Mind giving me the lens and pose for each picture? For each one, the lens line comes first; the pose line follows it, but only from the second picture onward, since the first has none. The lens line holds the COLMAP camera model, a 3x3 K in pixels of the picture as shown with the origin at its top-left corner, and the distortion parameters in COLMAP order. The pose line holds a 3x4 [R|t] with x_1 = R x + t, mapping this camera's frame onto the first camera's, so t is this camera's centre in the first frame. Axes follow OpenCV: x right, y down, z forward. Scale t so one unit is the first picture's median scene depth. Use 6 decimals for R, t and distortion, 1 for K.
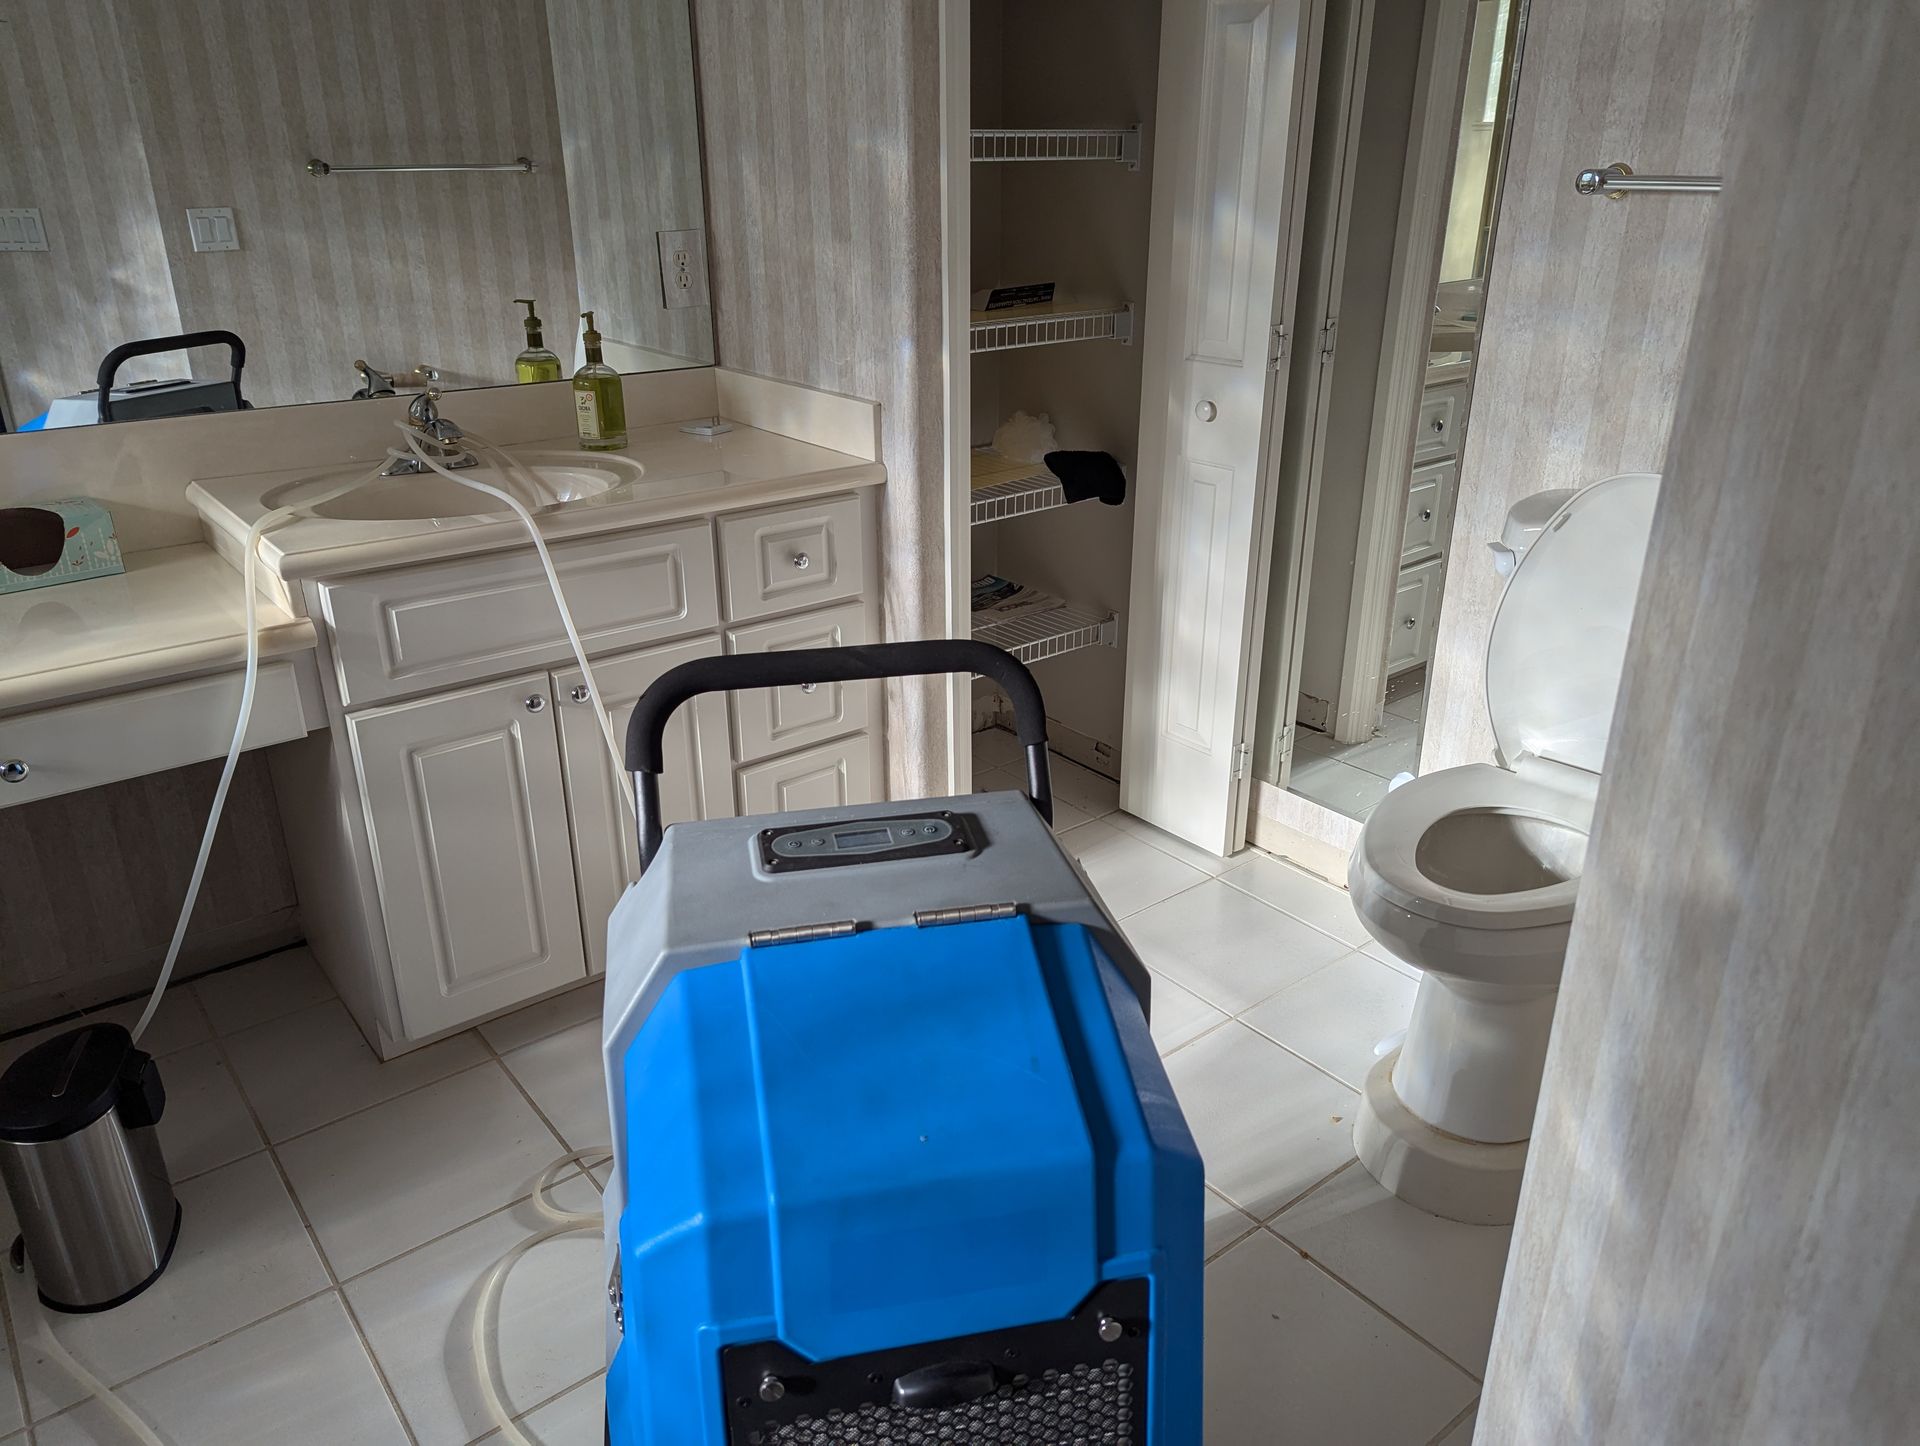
lens RADIAL K [[1356.6, 0, 967.0], [0, 1356.6, 726.2], [0, 0, 1]] dist [0.037547, -0.030906]
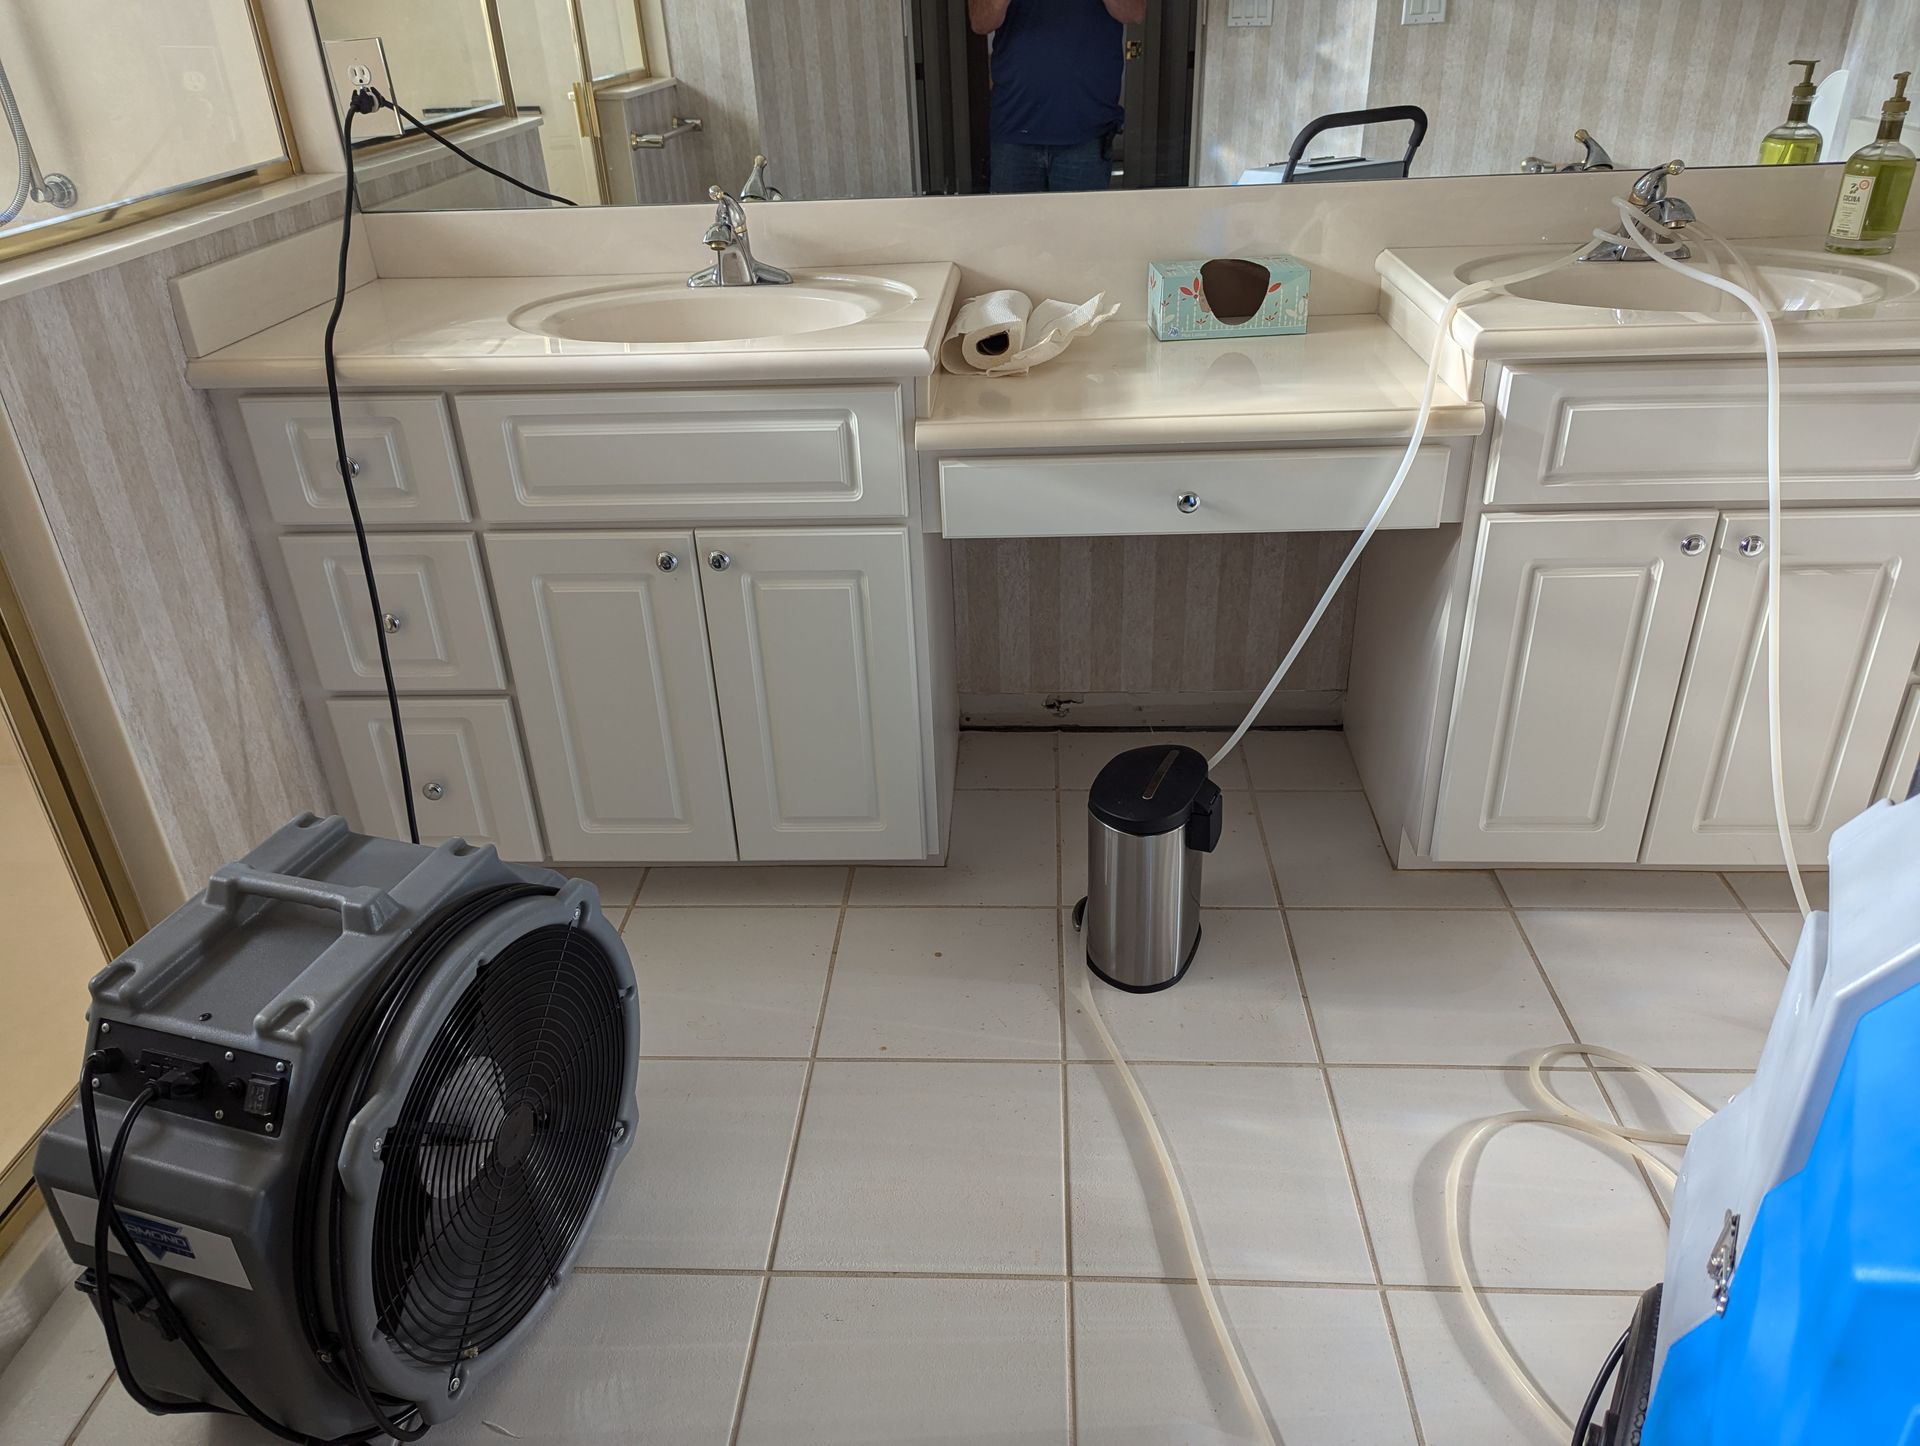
lens RADIAL K [[1356.6, 0, 957.3], [0, 1356.6, 727.9], [0, 0, 1]] dist [0.037547, -0.030906]
pose [[0.745172, 0.299047, -0.596061, -0.114994], [-0.223307, 0.954111, 0.199513, 0.024272], [0.628373, -0.015567, 0.777757, 0.040383]]
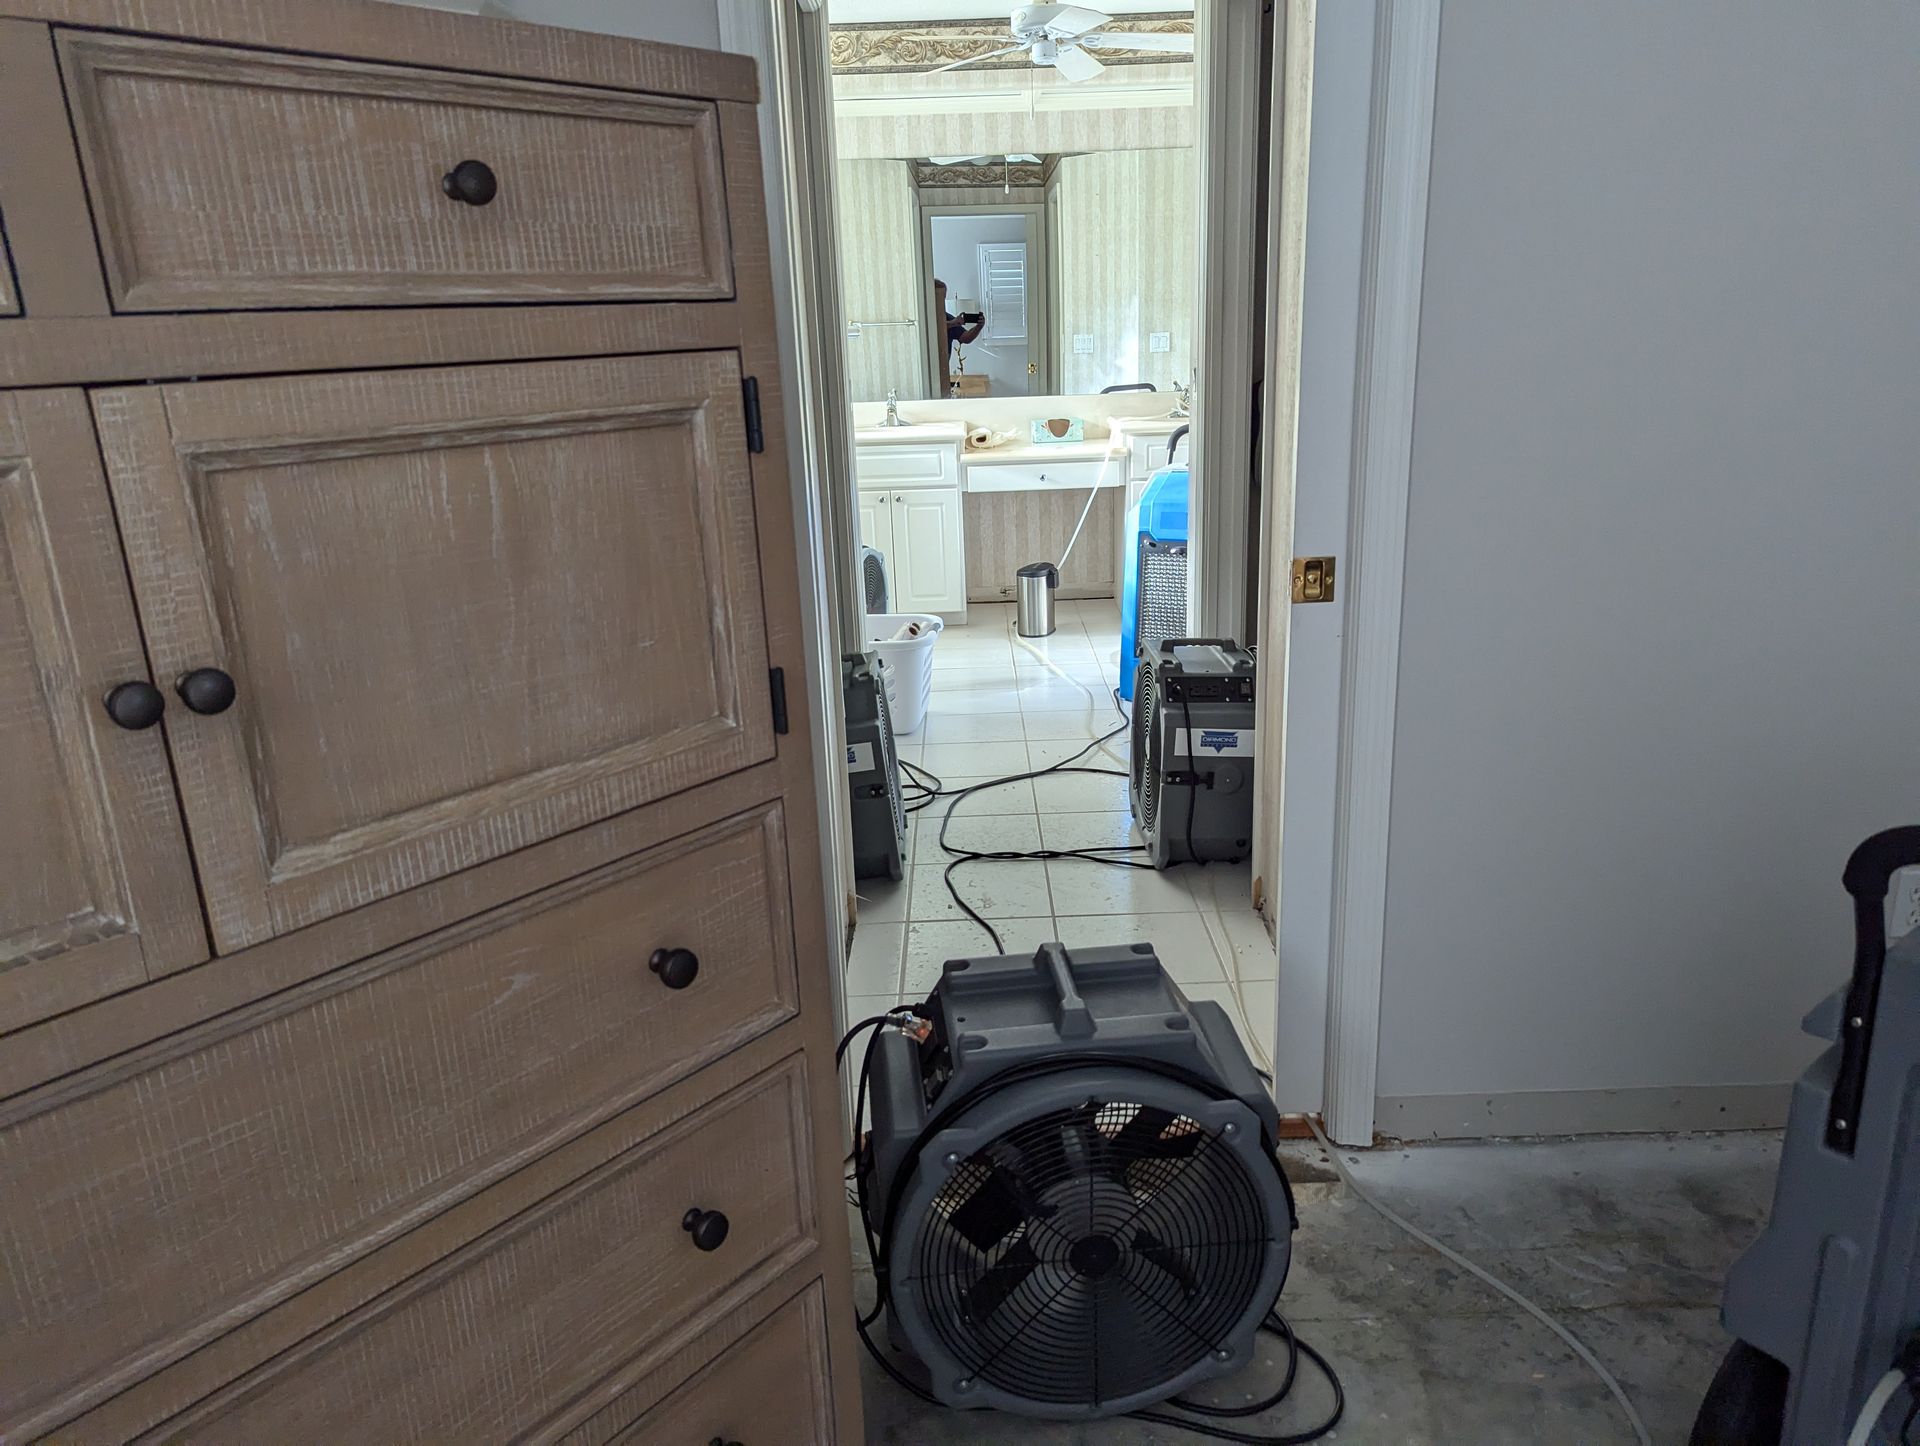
lens RADIAL K [[1356.6, 0, 965.8], [0, 1356.6, 727.3], [0, 0, 1]] dist [0.037547, -0.030906]
pose [[0.781661, 0.154844, -0.604177, 1.148528], [-0.209380, 0.977623, -0.020334, 0.647474], [0.587508, 0.142397, 0.796591, -1.529235]]
